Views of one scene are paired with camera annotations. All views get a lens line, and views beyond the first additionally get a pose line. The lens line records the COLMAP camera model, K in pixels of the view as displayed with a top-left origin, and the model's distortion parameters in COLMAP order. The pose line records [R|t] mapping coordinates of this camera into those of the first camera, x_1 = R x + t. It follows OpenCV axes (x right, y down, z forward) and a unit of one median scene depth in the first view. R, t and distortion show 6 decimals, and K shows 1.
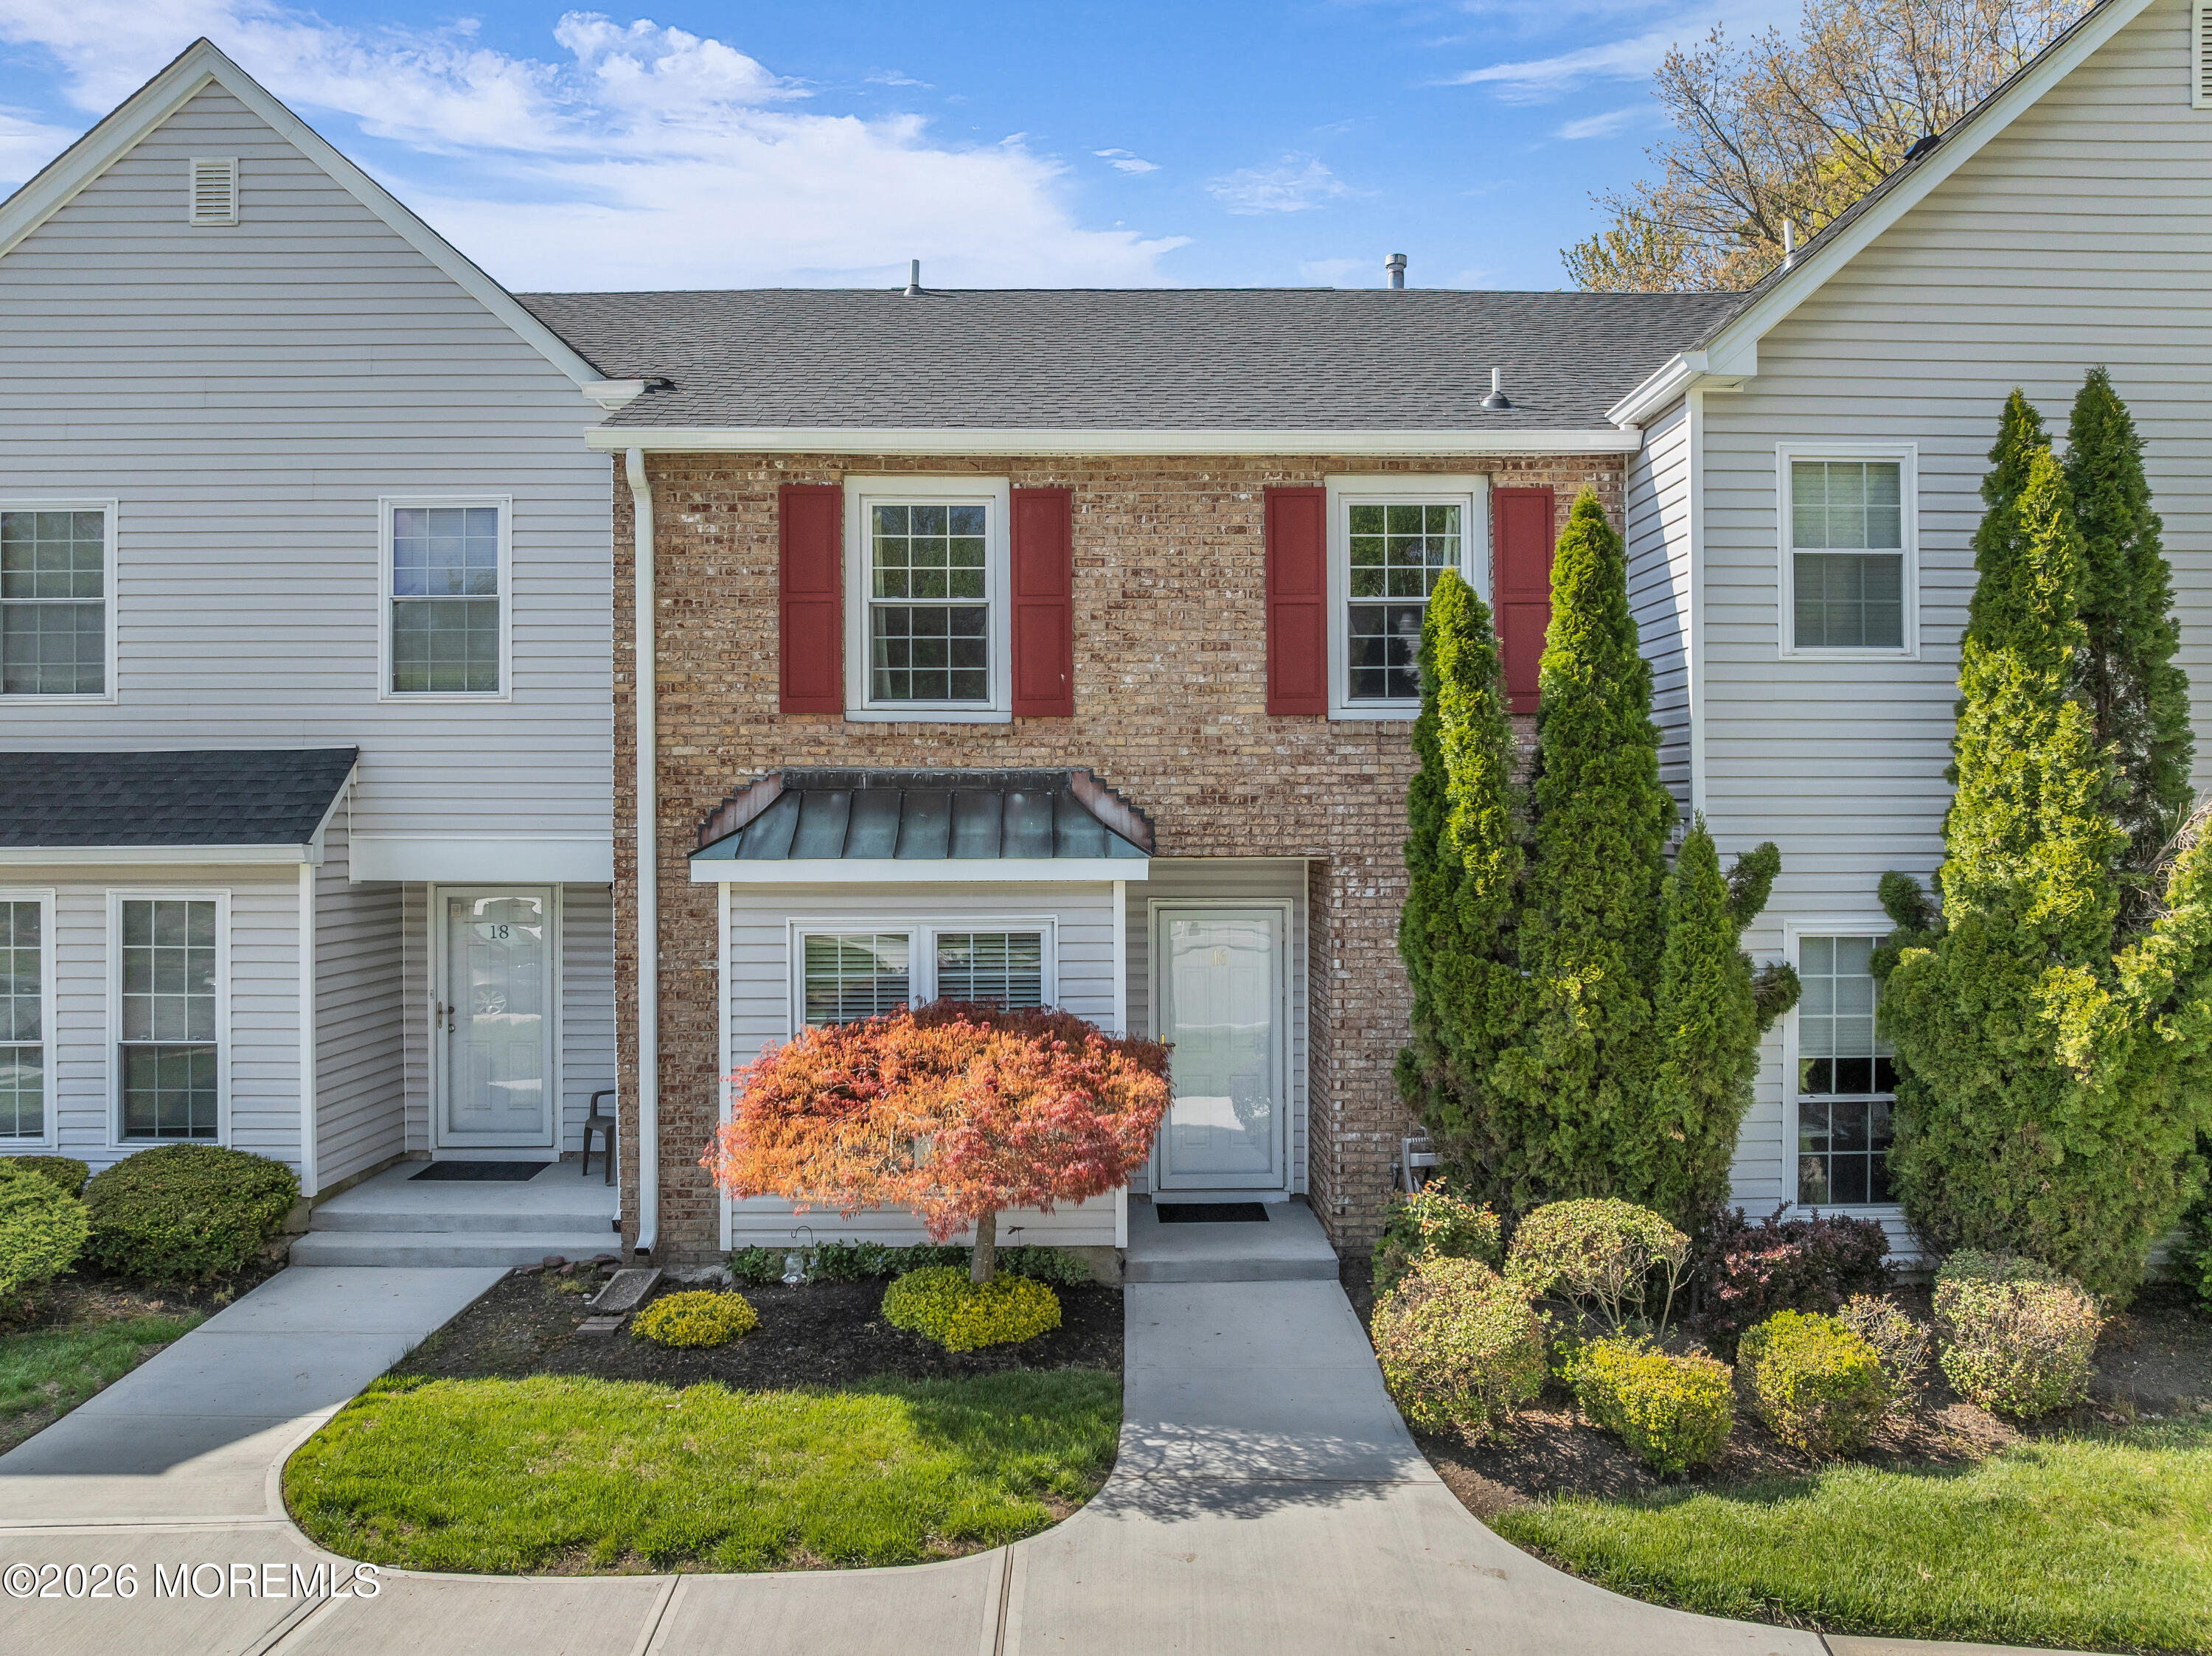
lens RADIAL K [[1563.4, 0, 1106.0], [0, 1563.4, 828.0], [0, 0, 1]] dist [-0.031749, -0.003164]
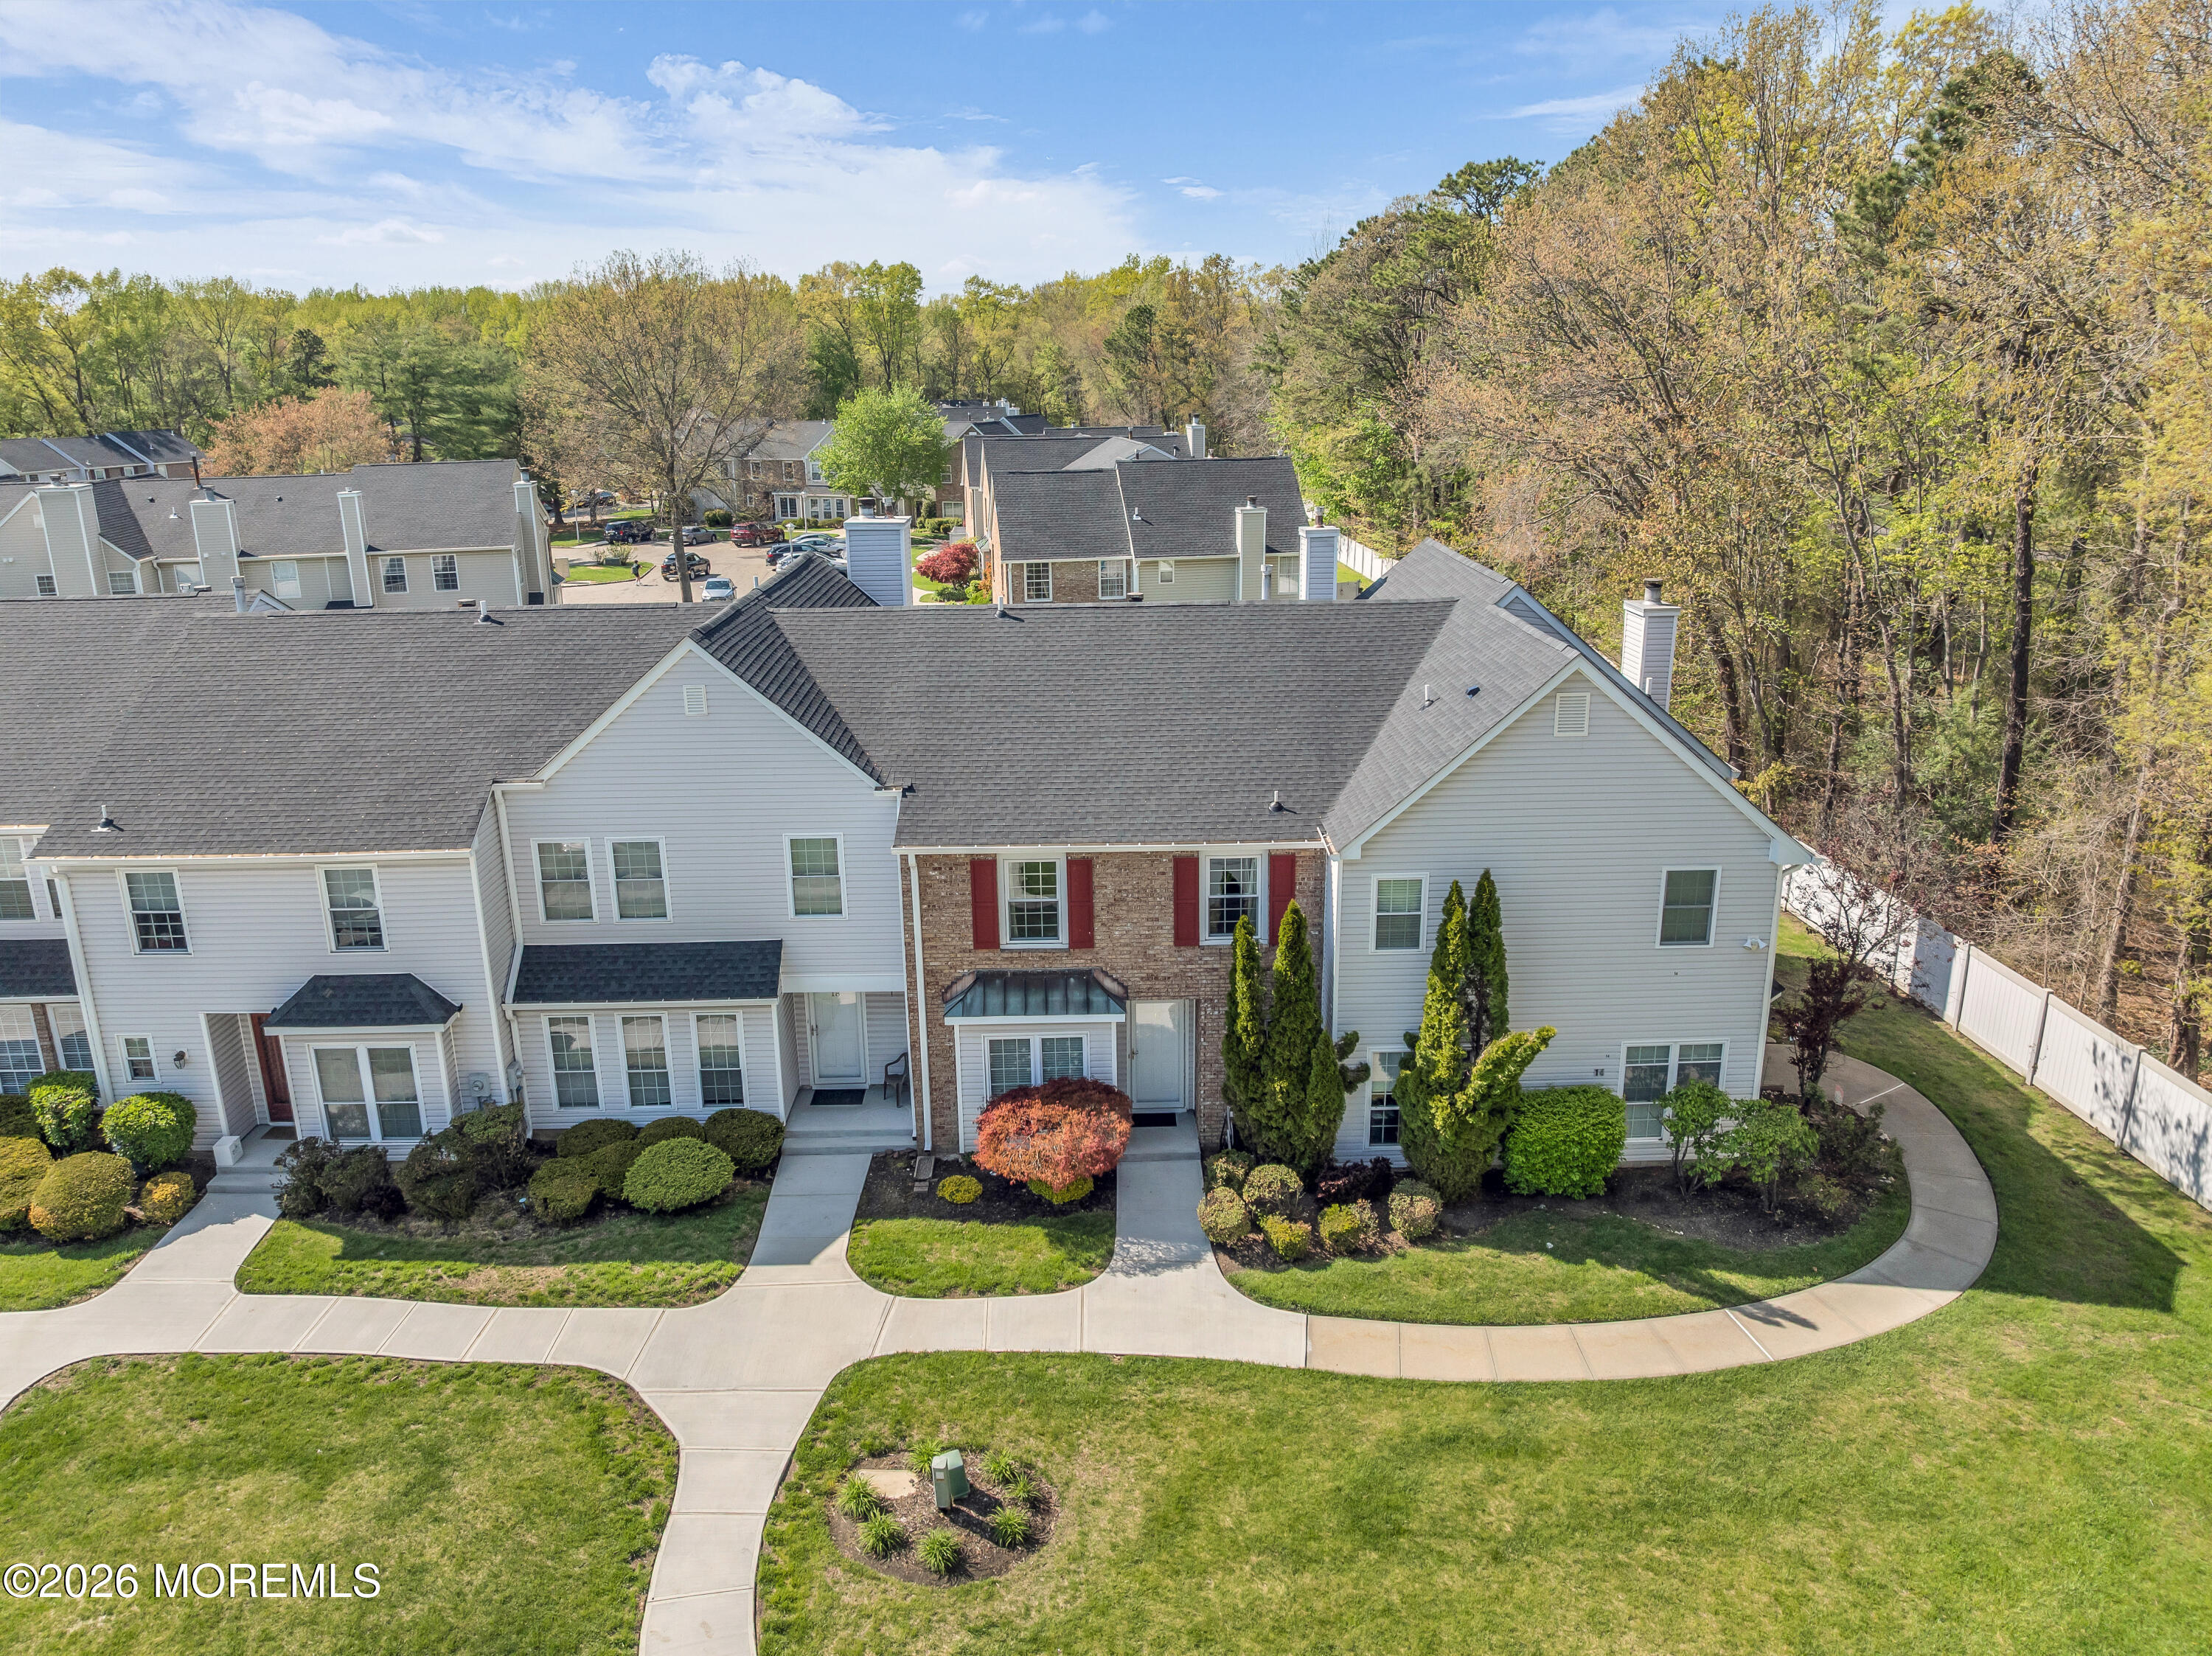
lens RADIAL K [[1538.7, 0, 1106.0], [0, 1538.7, 828.0], [0, 0, 1]] dist [-0.000301, 0.000164]
pose [[0.999960, -0.008908, 0.001239, -0.004655], [0.008186, 0.958524, 0.284895, -1.089965], [-0.003726, -0.284873, 0.958558, -1.451148]]
